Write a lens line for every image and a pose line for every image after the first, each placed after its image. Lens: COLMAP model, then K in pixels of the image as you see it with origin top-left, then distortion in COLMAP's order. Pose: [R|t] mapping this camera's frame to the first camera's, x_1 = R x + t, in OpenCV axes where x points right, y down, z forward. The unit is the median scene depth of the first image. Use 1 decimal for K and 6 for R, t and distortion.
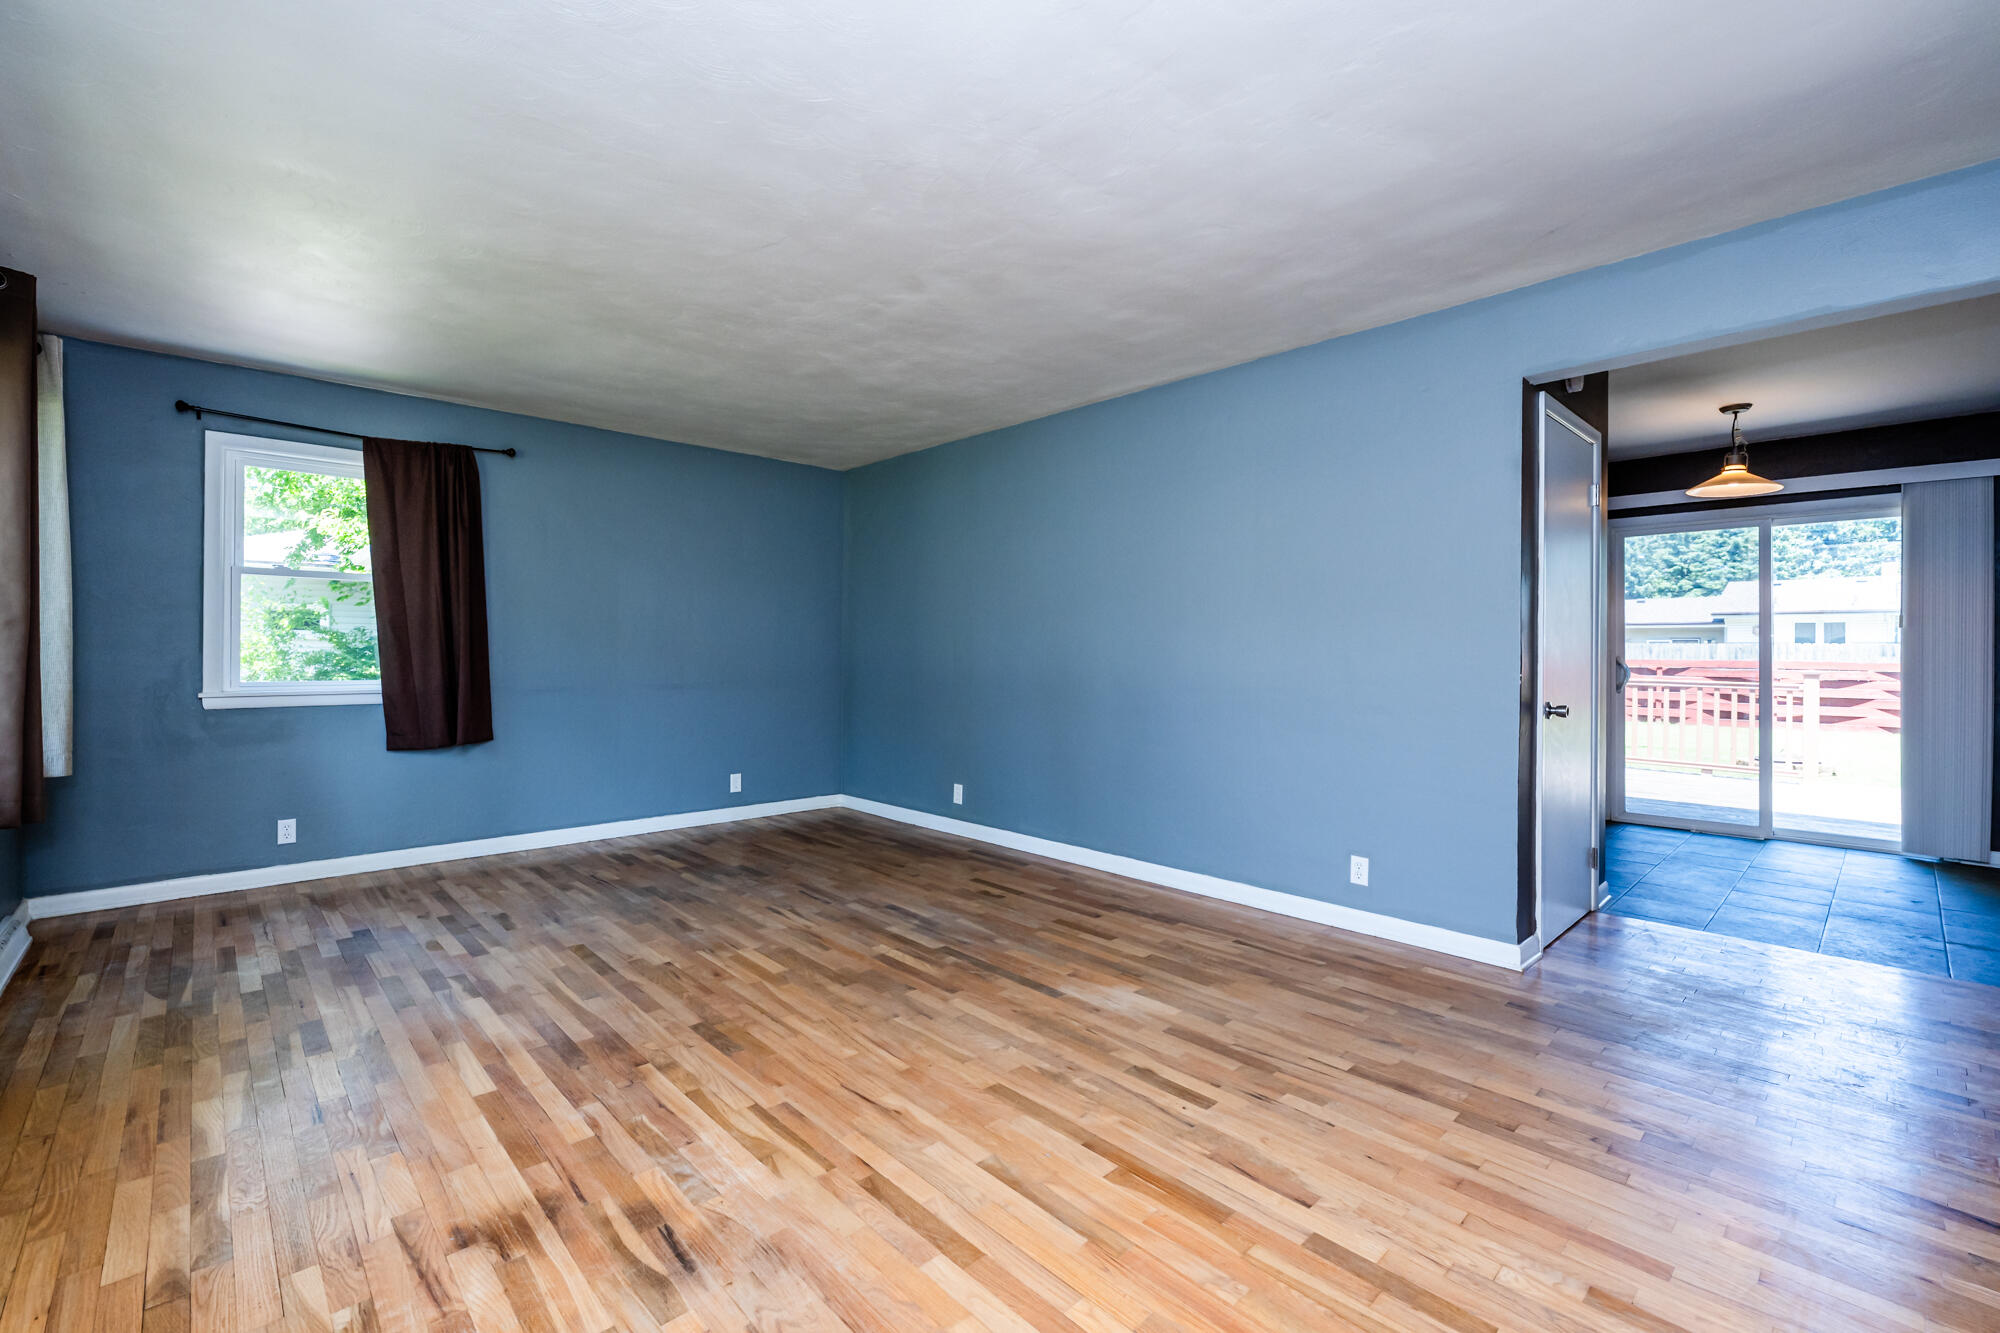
lens RADIAL K [[851.2, 0, 966.8], [0, 851.2, 657.6], [0, 0, 1]] dist [-0.000136, -0.000274]
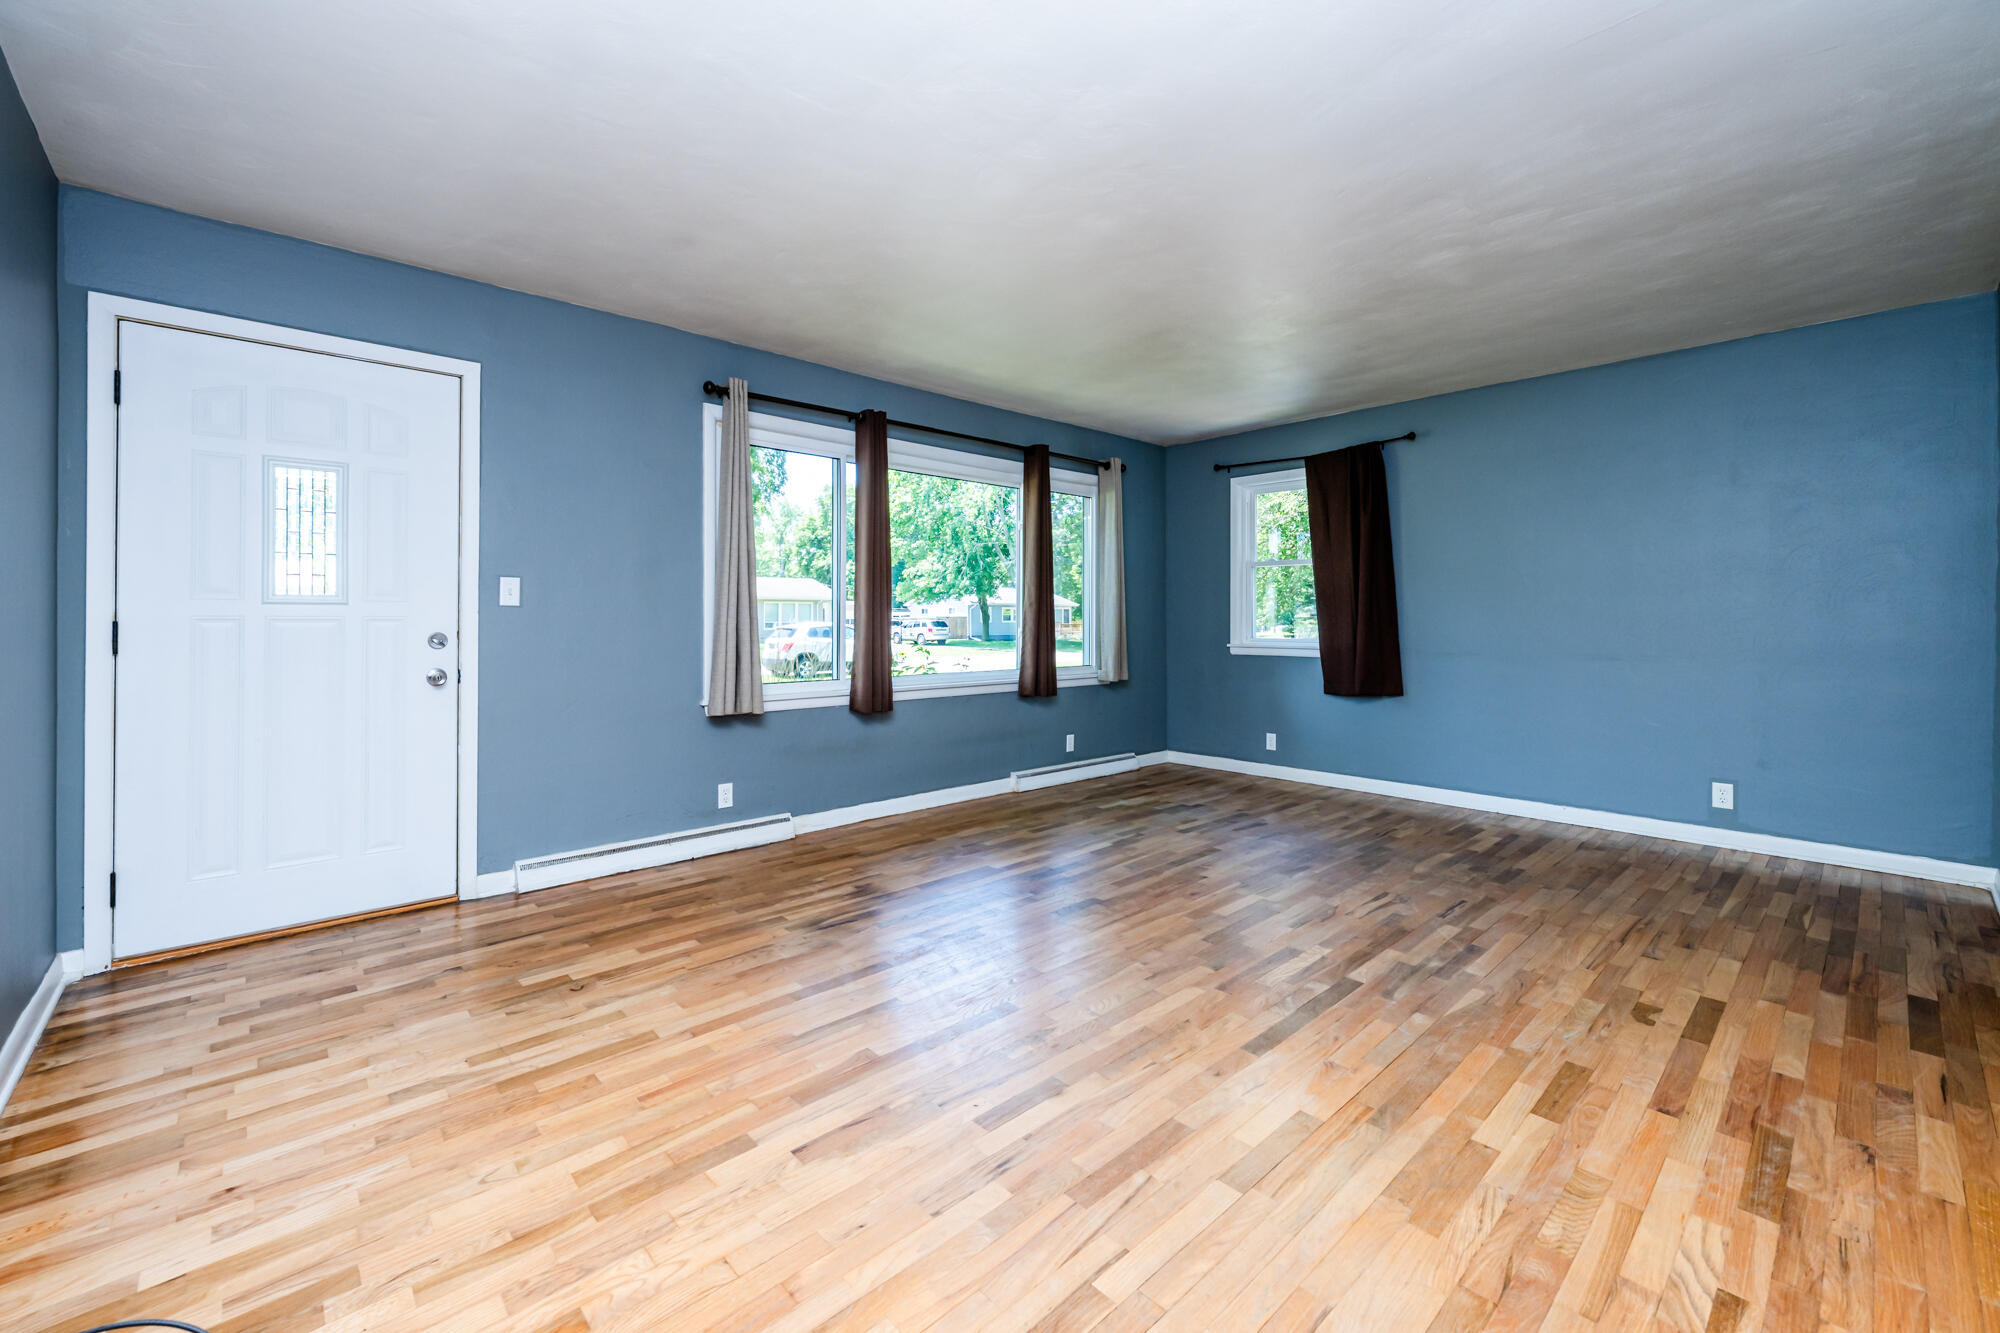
lens RADIAL K [[814.7, 0, 995.3], [0, 814.7, 615.5], [0, 0, 1]] dist [0.000031, 0.000136]
pose [[0.004711, -0.010454, -0.999934, 0.803189], [-0.004662, 0.999934, -0.010476, 0.008329], [0.999978, 0.004711, 0.004661, 0.717540]]
